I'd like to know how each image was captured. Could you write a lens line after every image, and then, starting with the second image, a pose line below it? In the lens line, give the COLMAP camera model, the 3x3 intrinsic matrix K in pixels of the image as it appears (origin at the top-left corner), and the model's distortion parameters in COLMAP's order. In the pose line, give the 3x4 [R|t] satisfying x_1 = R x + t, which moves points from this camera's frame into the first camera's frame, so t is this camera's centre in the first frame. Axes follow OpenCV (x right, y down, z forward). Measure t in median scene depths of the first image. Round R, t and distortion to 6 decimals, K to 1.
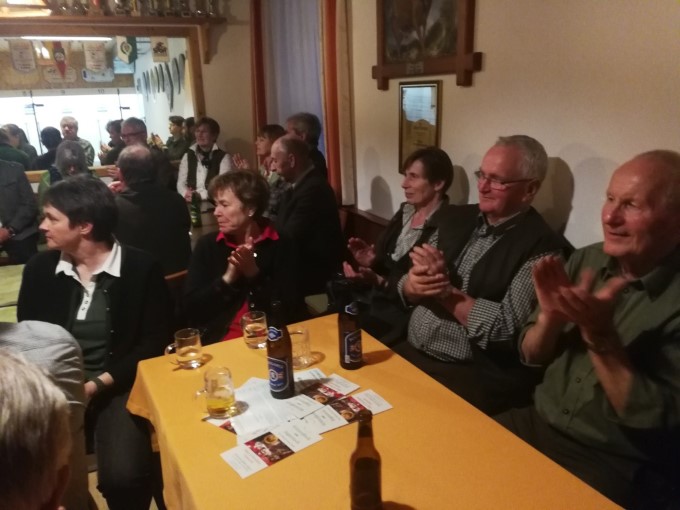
lens RADIAL K [[535.1, 0, 337.1], [0, 535.1, 271.6], [0, 0, 1]] dist [0.021240, -0.028622]
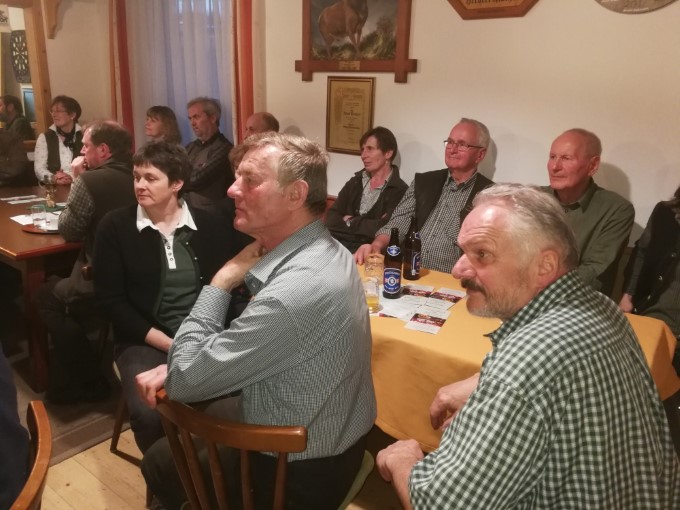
lens RADIAL K [[535.1, 0, 339.0], [0, 535.1, 256.3], [0, 0, 1]] dist [0.021240, -0.028622]
pose [[0.887706, -0.076946, 0.453935, -0.525478], [0.086722, 0.996232, -0.000722, 0.072393], [-0.452169, 0.040007, 0.891035, -0.105158]]
